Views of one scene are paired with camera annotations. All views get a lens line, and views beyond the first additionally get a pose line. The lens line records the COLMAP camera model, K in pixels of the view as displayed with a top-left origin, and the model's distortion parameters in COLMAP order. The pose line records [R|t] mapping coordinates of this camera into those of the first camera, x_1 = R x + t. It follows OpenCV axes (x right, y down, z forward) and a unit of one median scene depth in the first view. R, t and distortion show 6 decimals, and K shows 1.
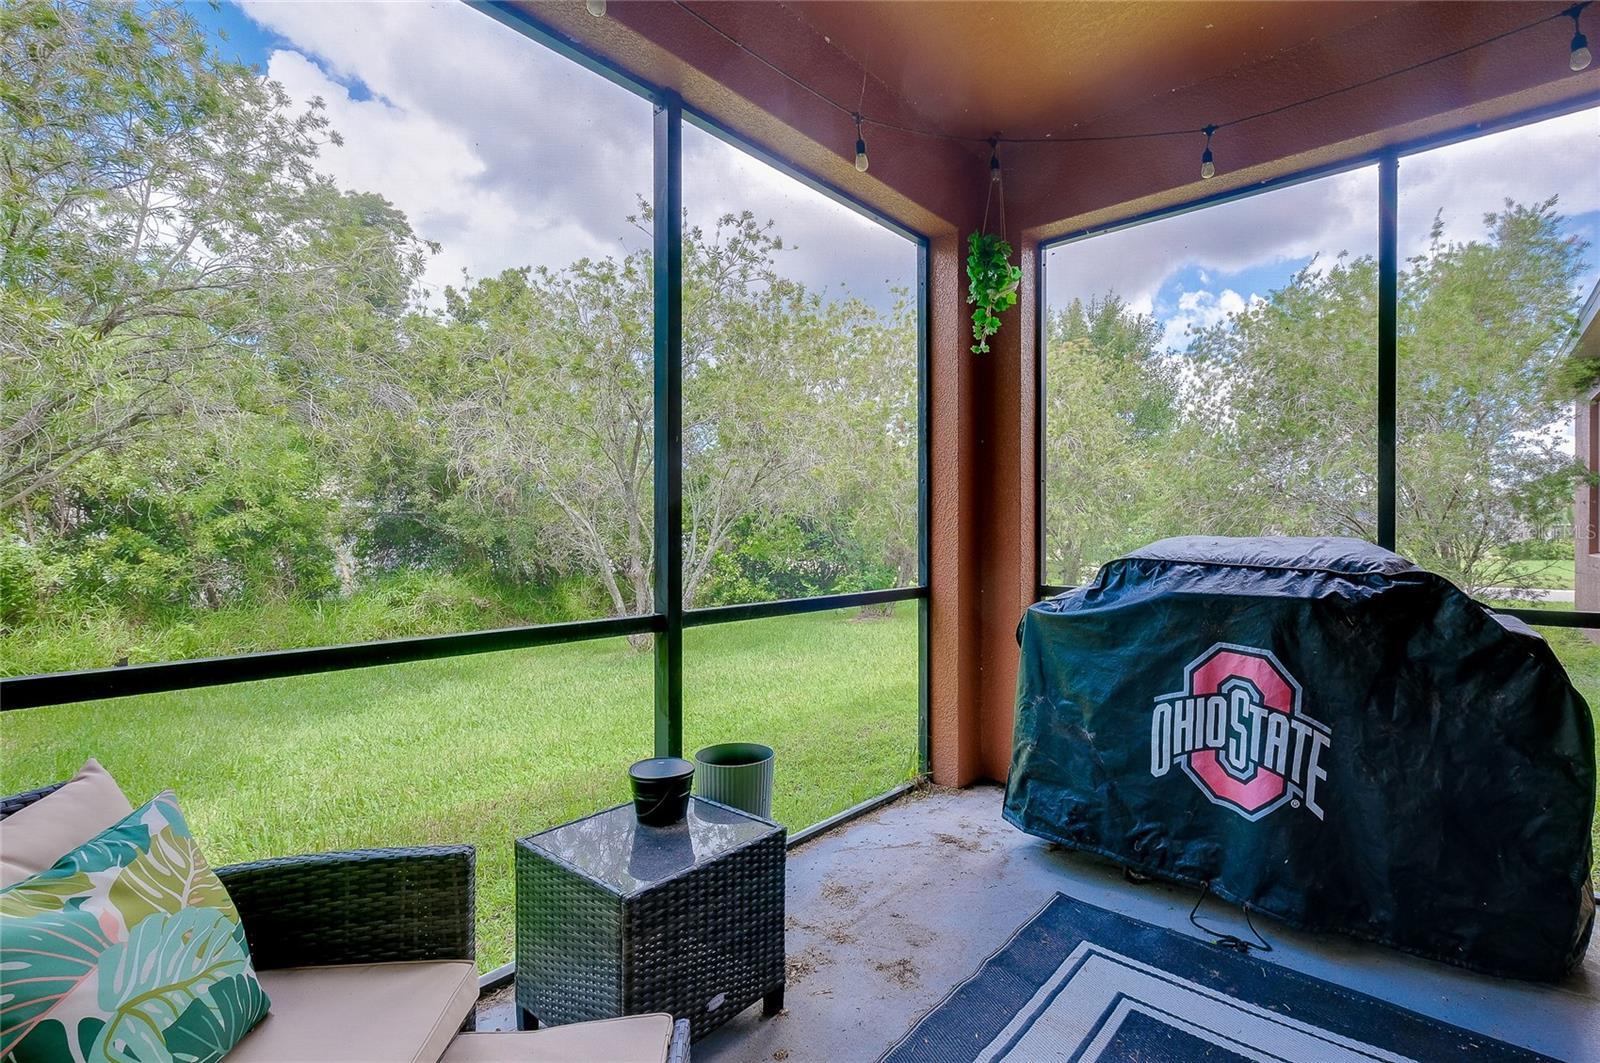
lens RADIAL K [[739.1, 0, 800.0], [0, 739.1, 531.5], [0, 0, 1]] dist [-0.000301, -0.000083]
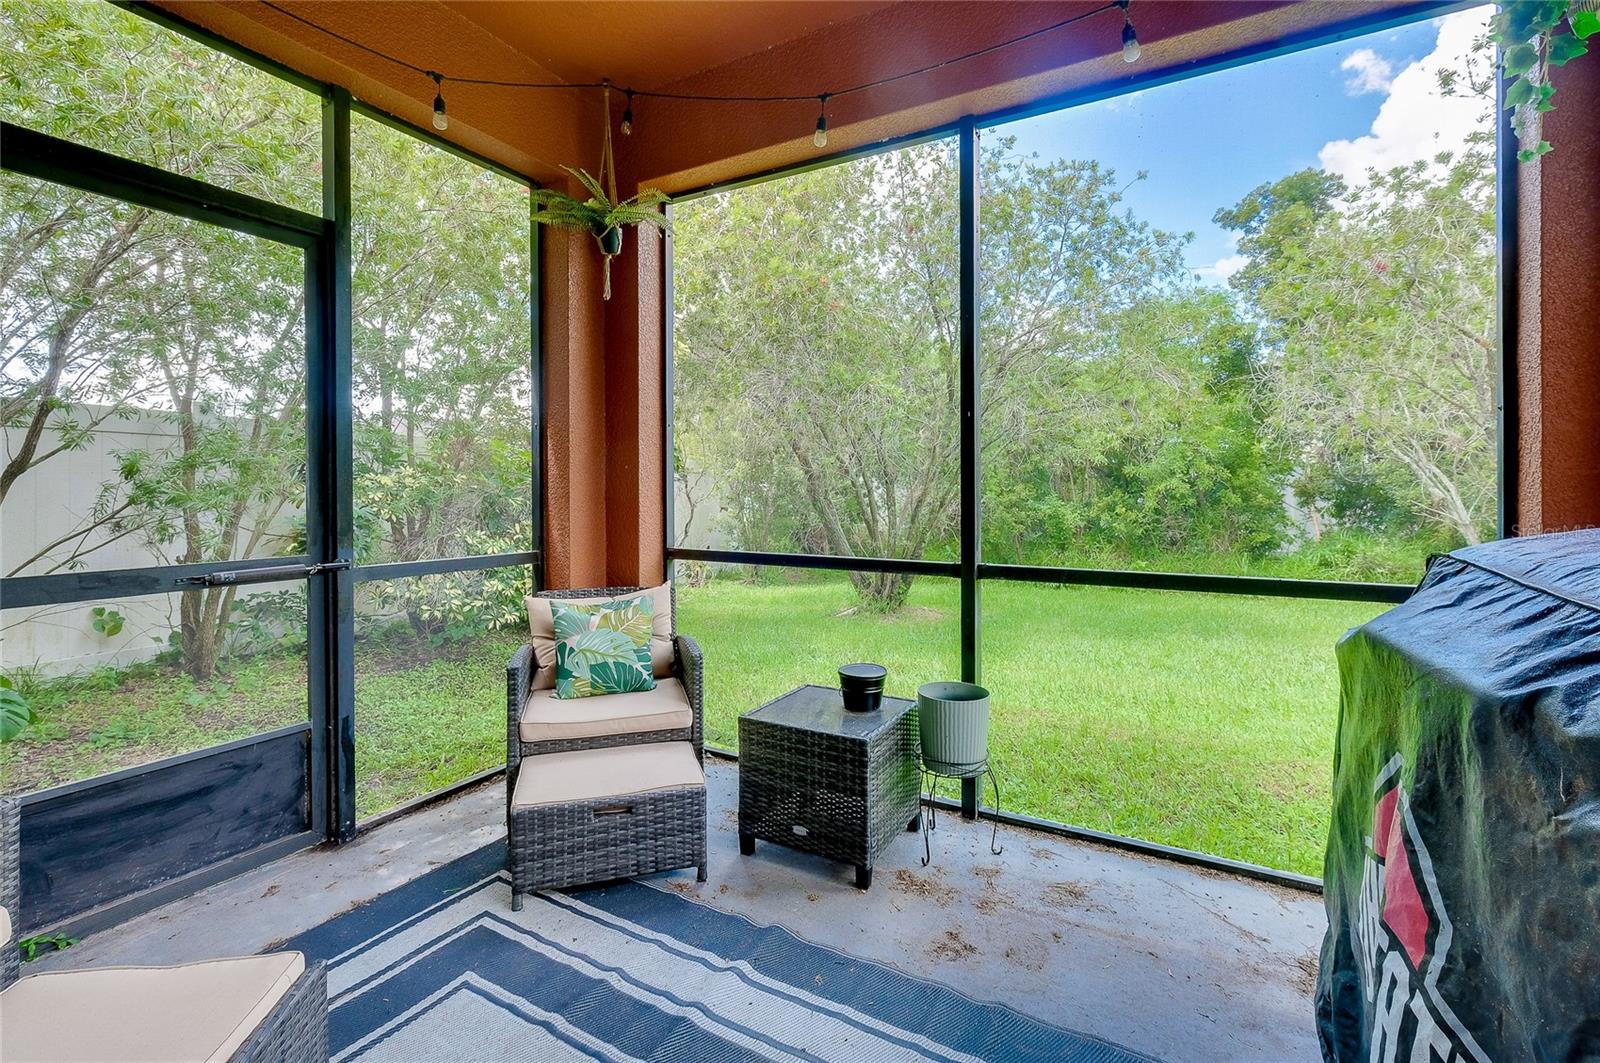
lens RADIAL K [[683.8, 0, 847.8], [0, 683.8, 496.9], [0, 0, 1]] dist [0.000251, 0.000069]
pose [[0.236727, 0.006404, -0.971555, 0.836162], [-0.000340, 0.999979, 0.006508, -0.002412], [0.971576, -0.001211, 0.236724, 0.562518]]
